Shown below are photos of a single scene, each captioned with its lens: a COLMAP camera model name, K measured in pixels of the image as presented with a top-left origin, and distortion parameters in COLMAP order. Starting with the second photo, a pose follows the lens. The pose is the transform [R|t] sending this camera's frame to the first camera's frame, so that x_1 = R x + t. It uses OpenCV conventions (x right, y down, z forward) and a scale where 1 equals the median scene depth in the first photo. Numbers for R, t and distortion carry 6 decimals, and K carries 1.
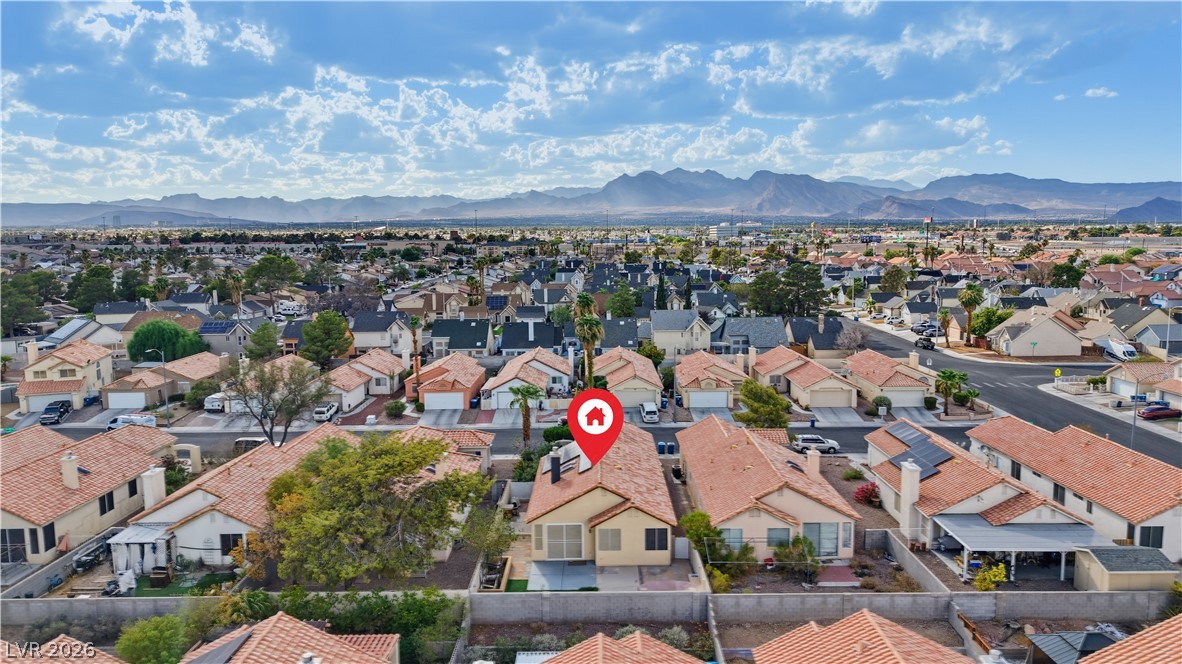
lens RADIAL K [[780.9, 0, 596.8], [0, 780.9, 328.8], [0, 0, 1]] dist [0.041704, -0.042502]
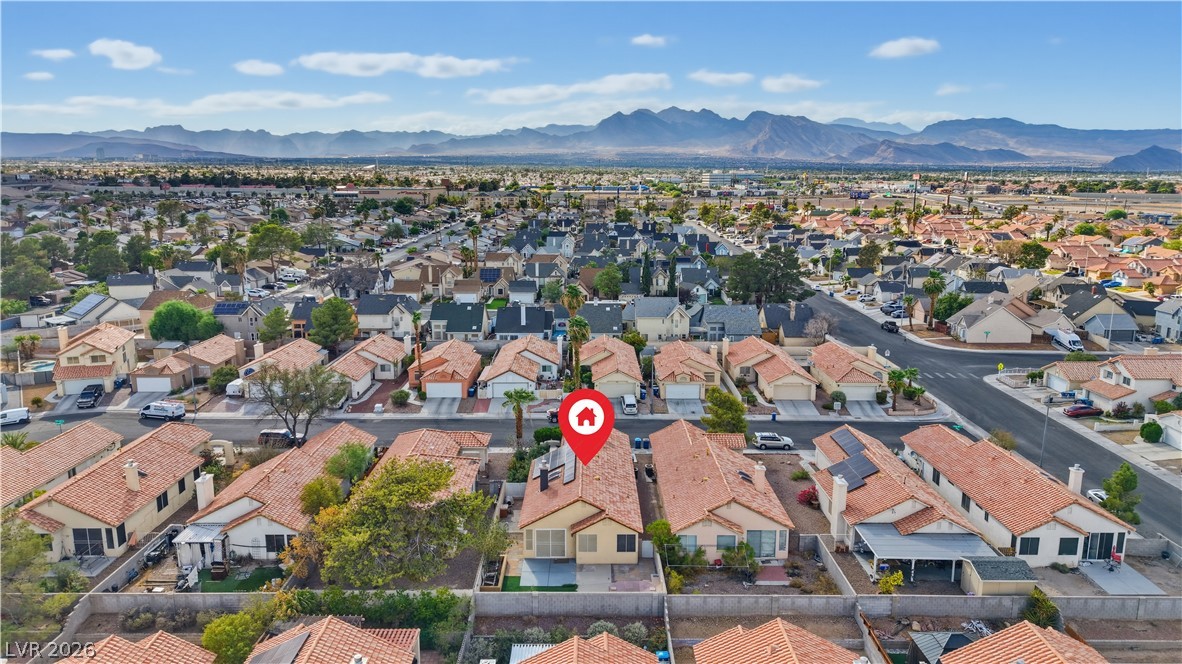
lens RADIAL K [[780.9, 0, 596.8], [0, 780.9, 328.8], [0, 0, 1]] dist [0.041704, -0.042502]
pose [[0.999840, 0.013132, 0.012153, 0.005855], [-0.014009, 0.997074, 0.075149, -0.080844], [-0.011130, -0.075308, 0.997098, -0.098479]]
